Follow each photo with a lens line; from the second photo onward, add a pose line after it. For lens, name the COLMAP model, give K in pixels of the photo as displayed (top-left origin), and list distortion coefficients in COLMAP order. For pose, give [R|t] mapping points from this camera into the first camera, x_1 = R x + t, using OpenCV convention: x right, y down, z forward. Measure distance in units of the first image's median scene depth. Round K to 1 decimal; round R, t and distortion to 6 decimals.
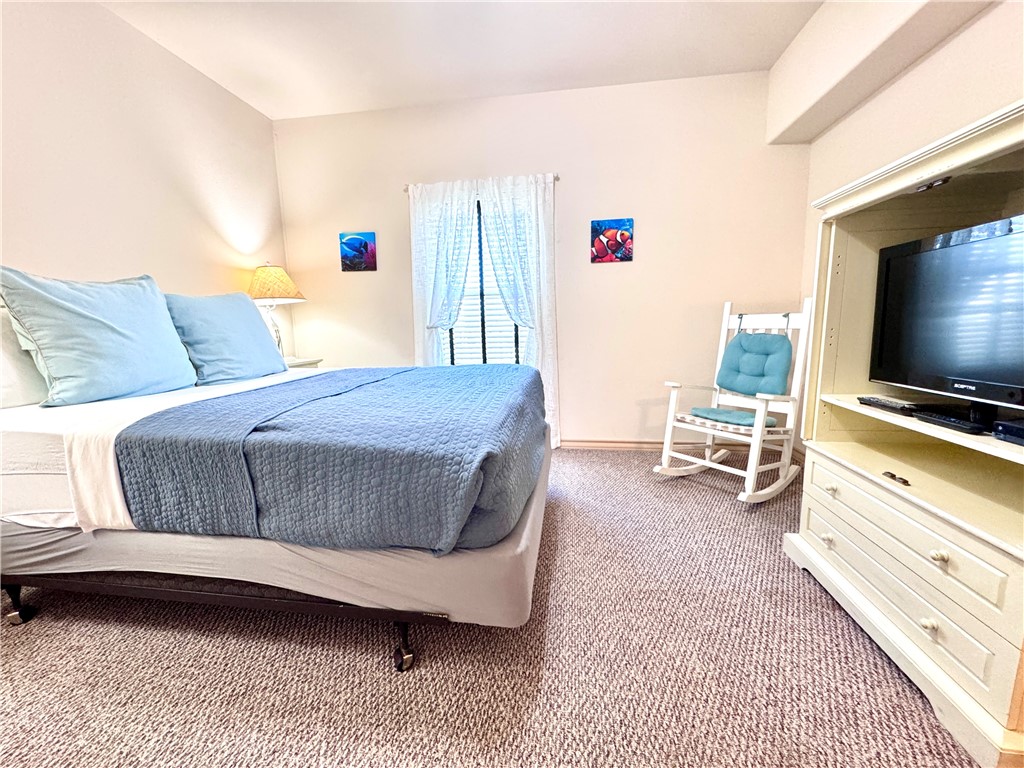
lens RADIAL K [[410.4, 0, 512.0], [0, 410.4, 384.0], [0, 0, 1]] dist [-0.003083, 0.000112]
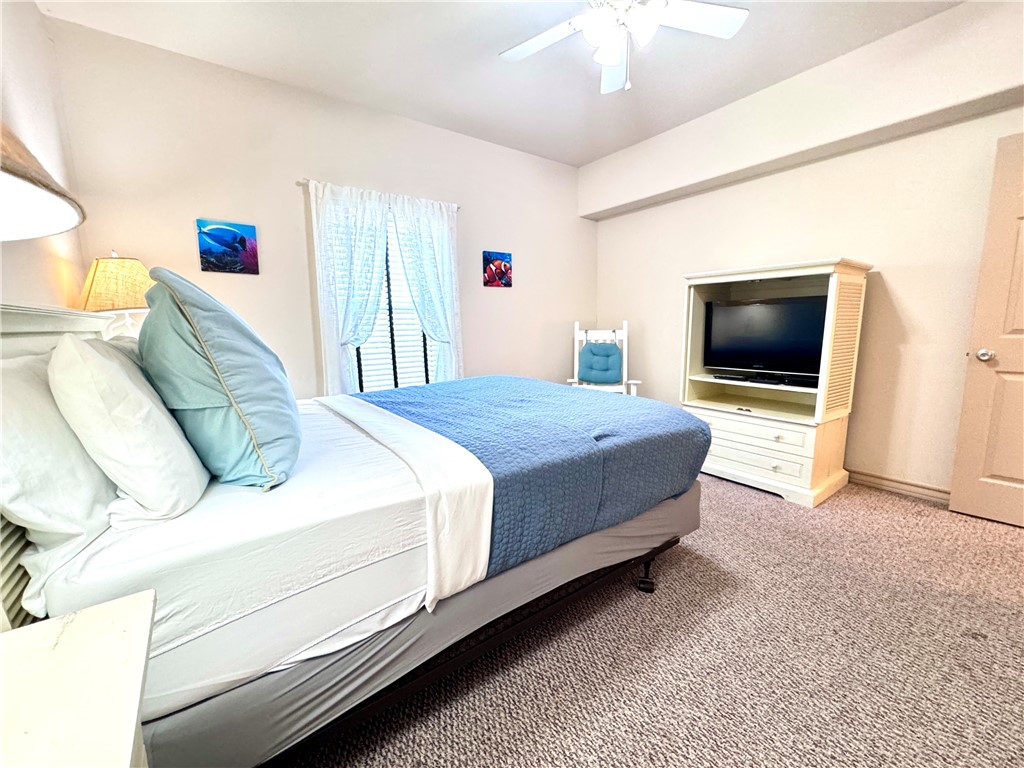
lens RADIAL K [[410.4, 0, 512.0], [0, 410.4, 384.0], [0, 0, 1]] dist [-0.003083, 0.000112]
pose [[0.713809, -0.094832, 0.693890, -0.966461], [0.103389, 0.994203, 0.029518, -0.067525], [-0.692667, 0.050671, 0.719476, 0.177588]]
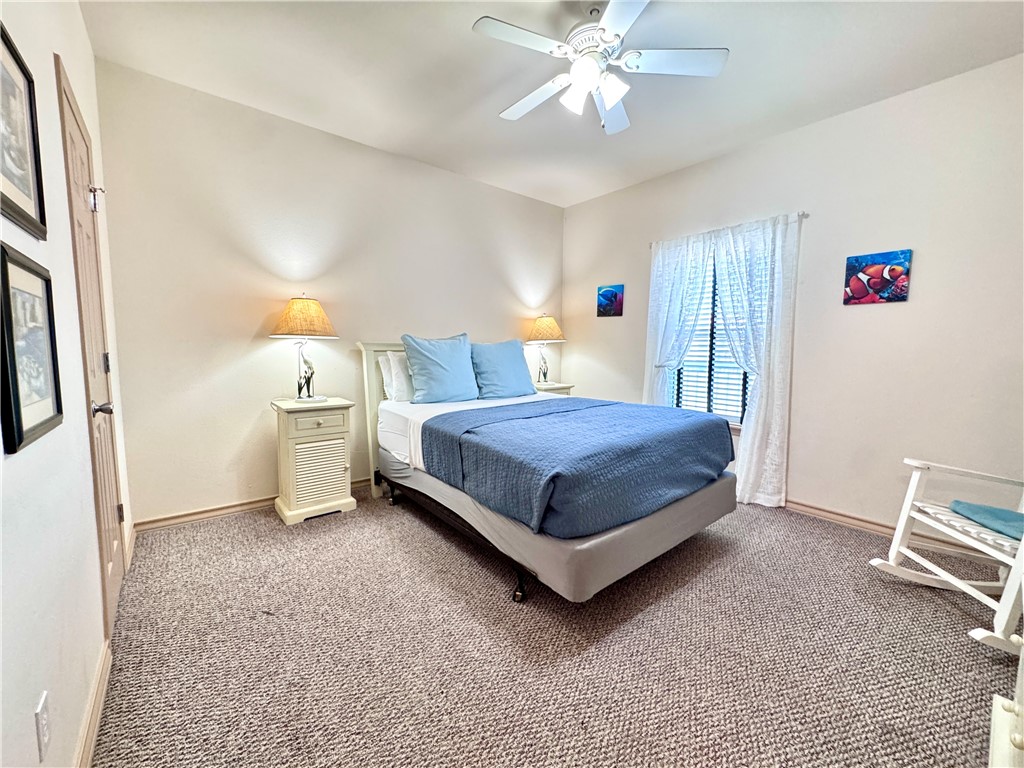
lens RADIAL K [[410.4, 0, 512.0], [0, 410.4, 384.0], [0, 0, 1]] dist [-0.003083, 0.000112]
pose [[0.738784, 0.091597, -0.667689, 0.434831], [-0.121131, 0.992634, 0.002147, -0.076920], [0.662968, 0.079292, 0.744437, -0.147784]]
